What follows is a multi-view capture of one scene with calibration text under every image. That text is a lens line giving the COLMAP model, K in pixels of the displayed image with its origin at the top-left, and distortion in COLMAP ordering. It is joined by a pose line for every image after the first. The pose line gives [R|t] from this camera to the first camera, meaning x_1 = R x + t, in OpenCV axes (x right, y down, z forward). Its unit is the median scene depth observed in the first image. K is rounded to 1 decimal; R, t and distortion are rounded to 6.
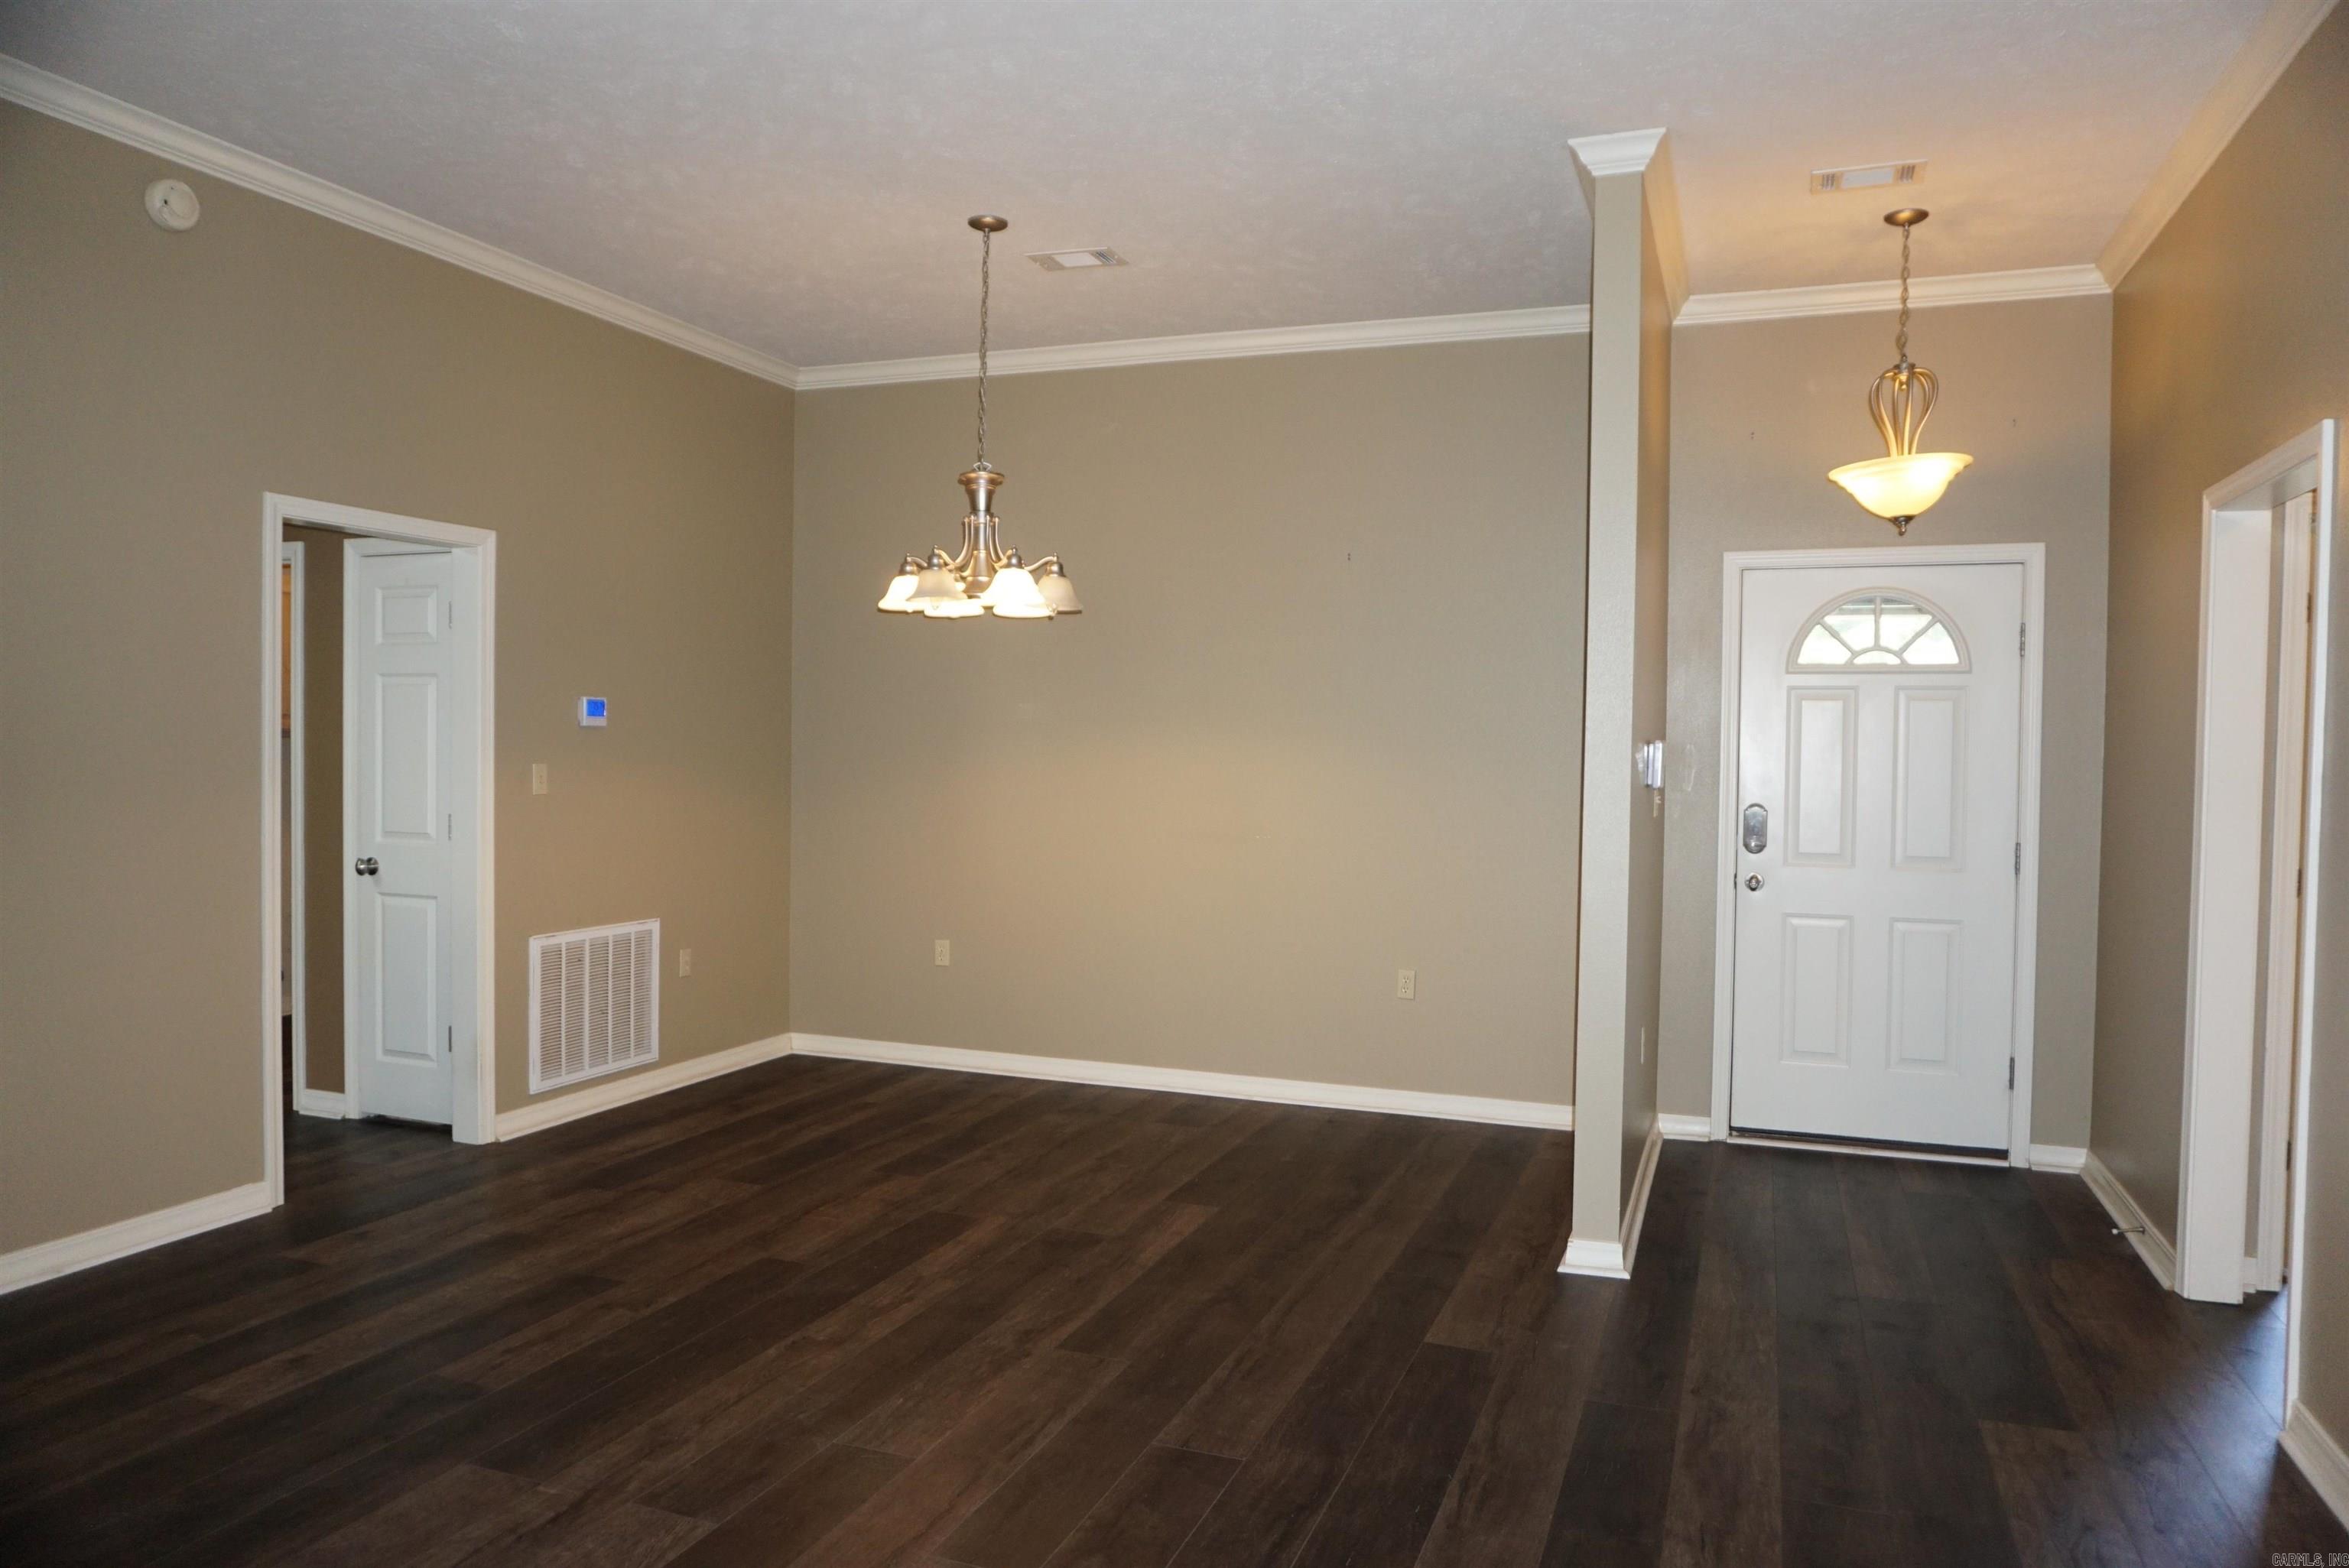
lens RADIAL K [[1548.5, 0, 1176.6], [0, 1548.5, 790.0], [0, 0, 1]] dist [-0.048859, 0.031152]
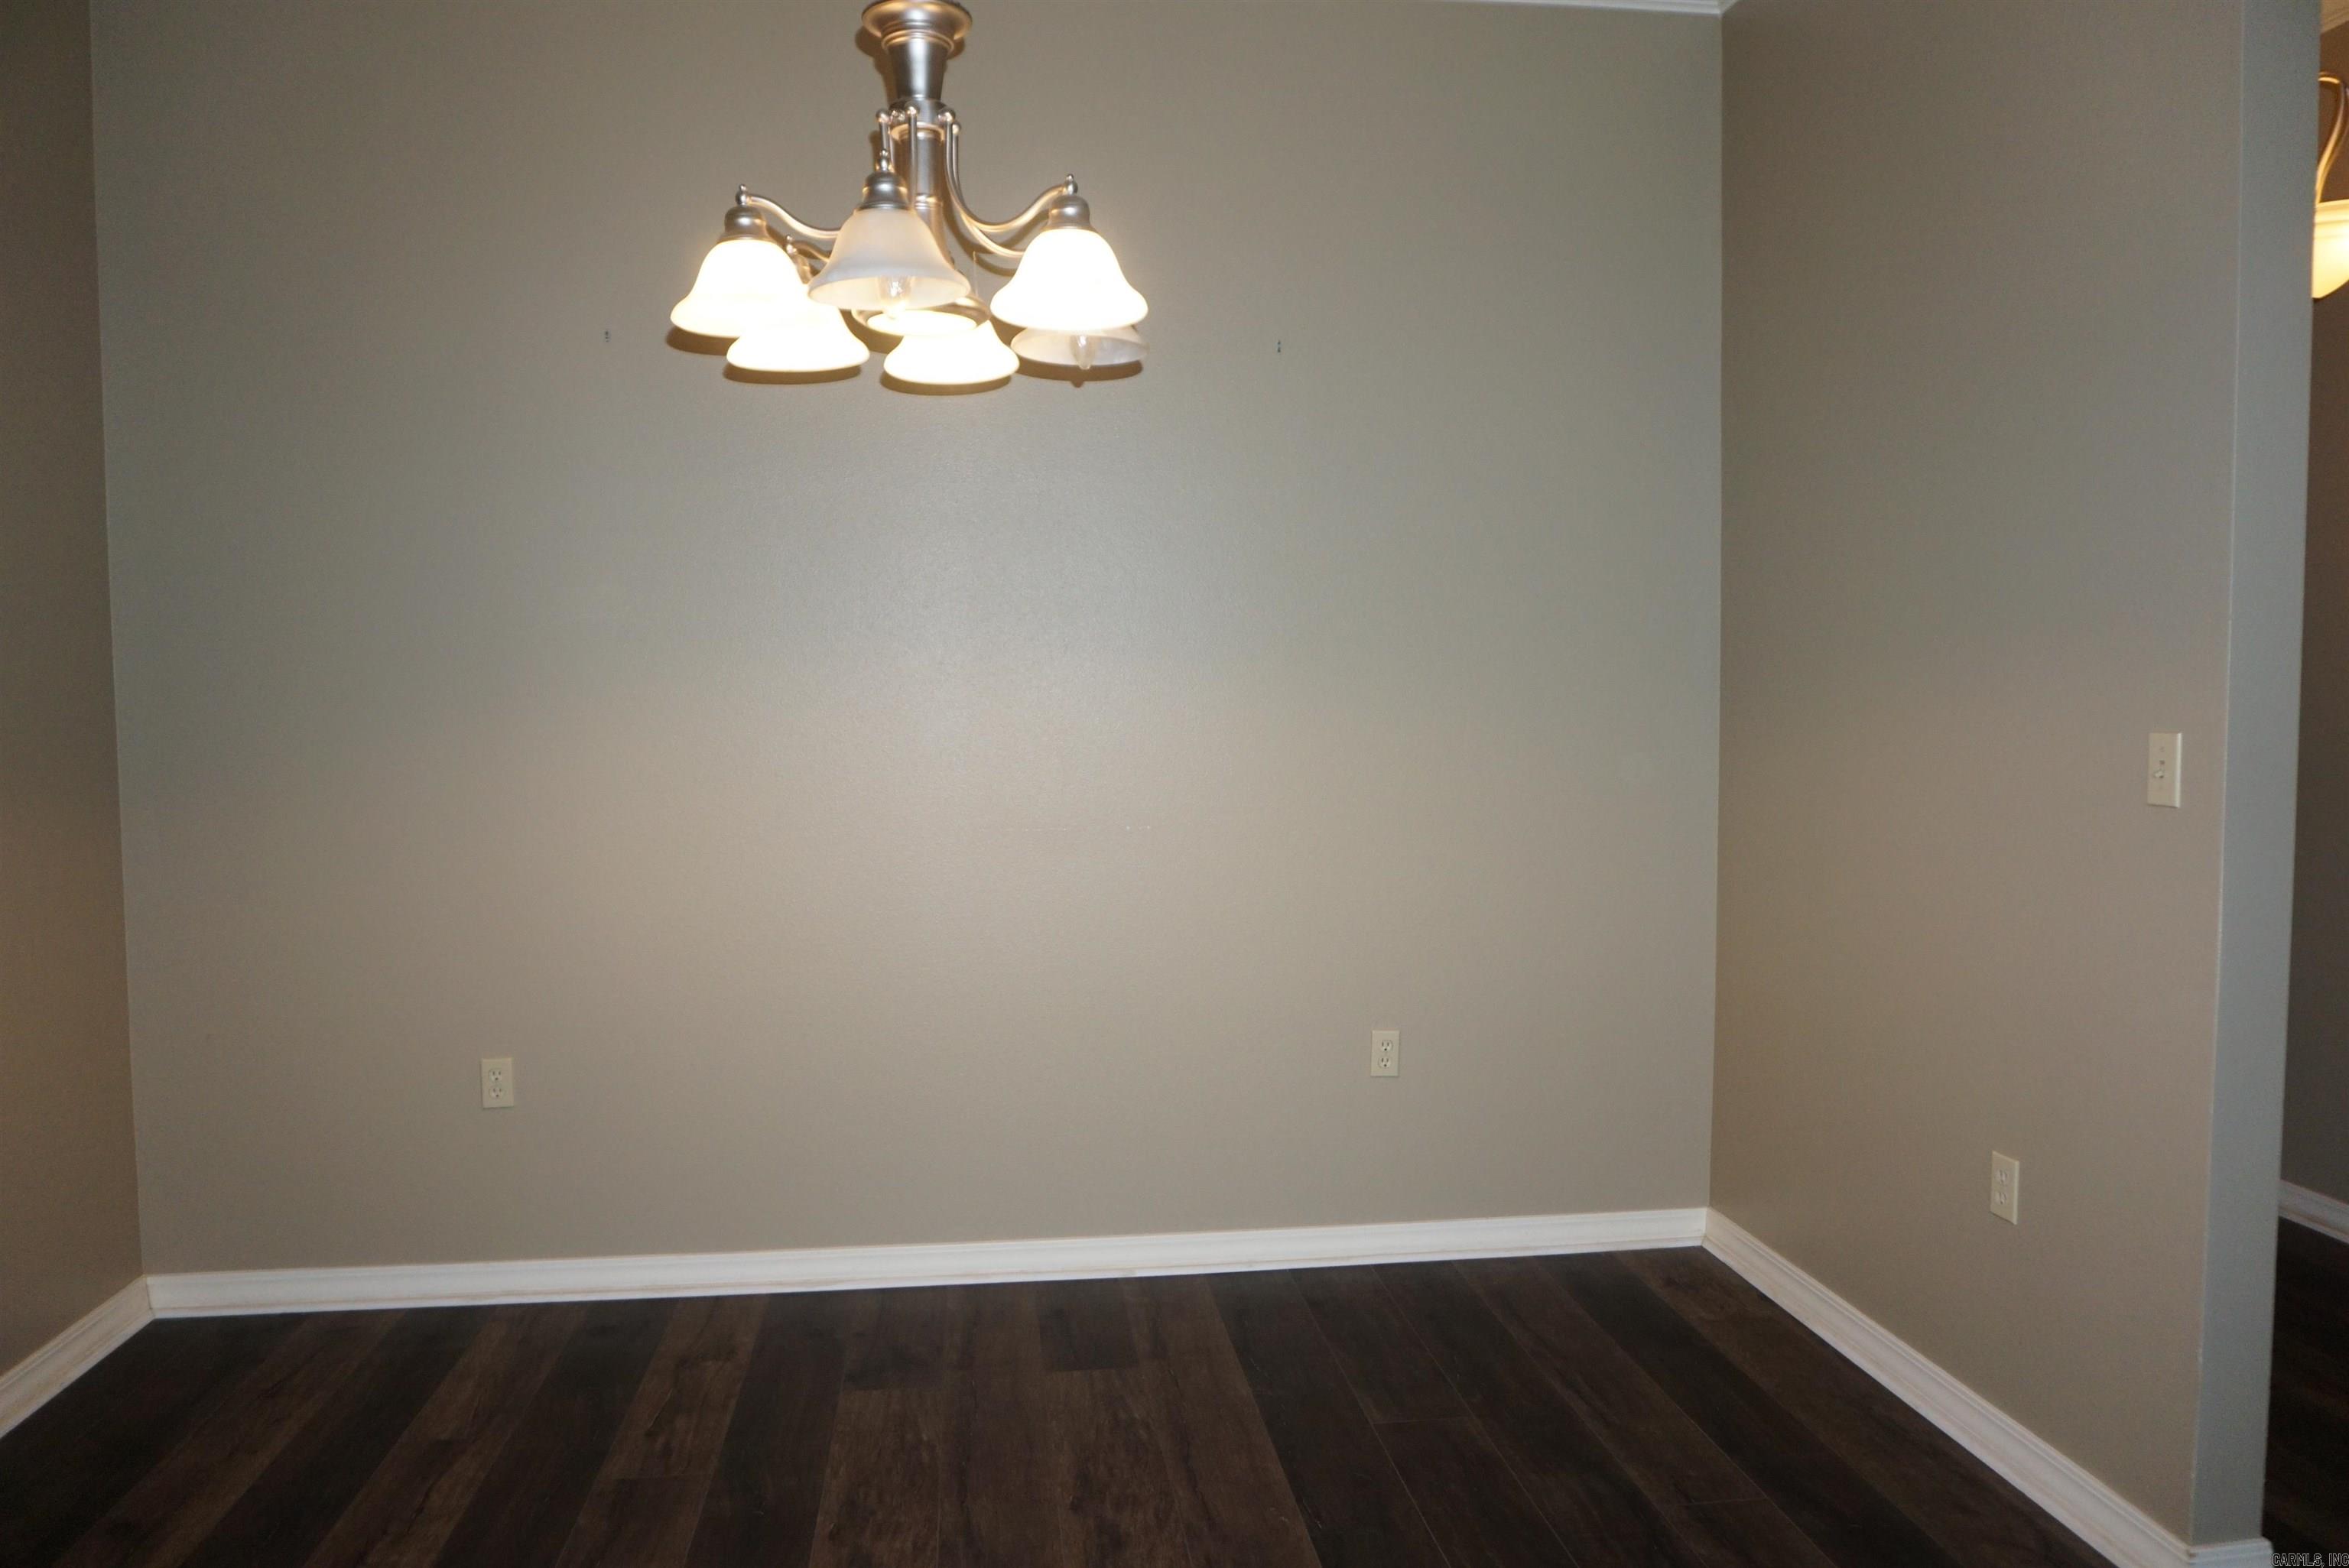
lens RADIAL K [[1650.7, 0, 1161.1], [0, 1650.7, 789.9], [0, 0, 1]] dist [-0.056036, 0.026574]
pose [[0.890958, -0.053553, 0.450917, -0.260985], [0.034831, 0.998155, 0.049723, -0.016308], [-0.452748, -0.028595, 0.891180, 0.551526]]
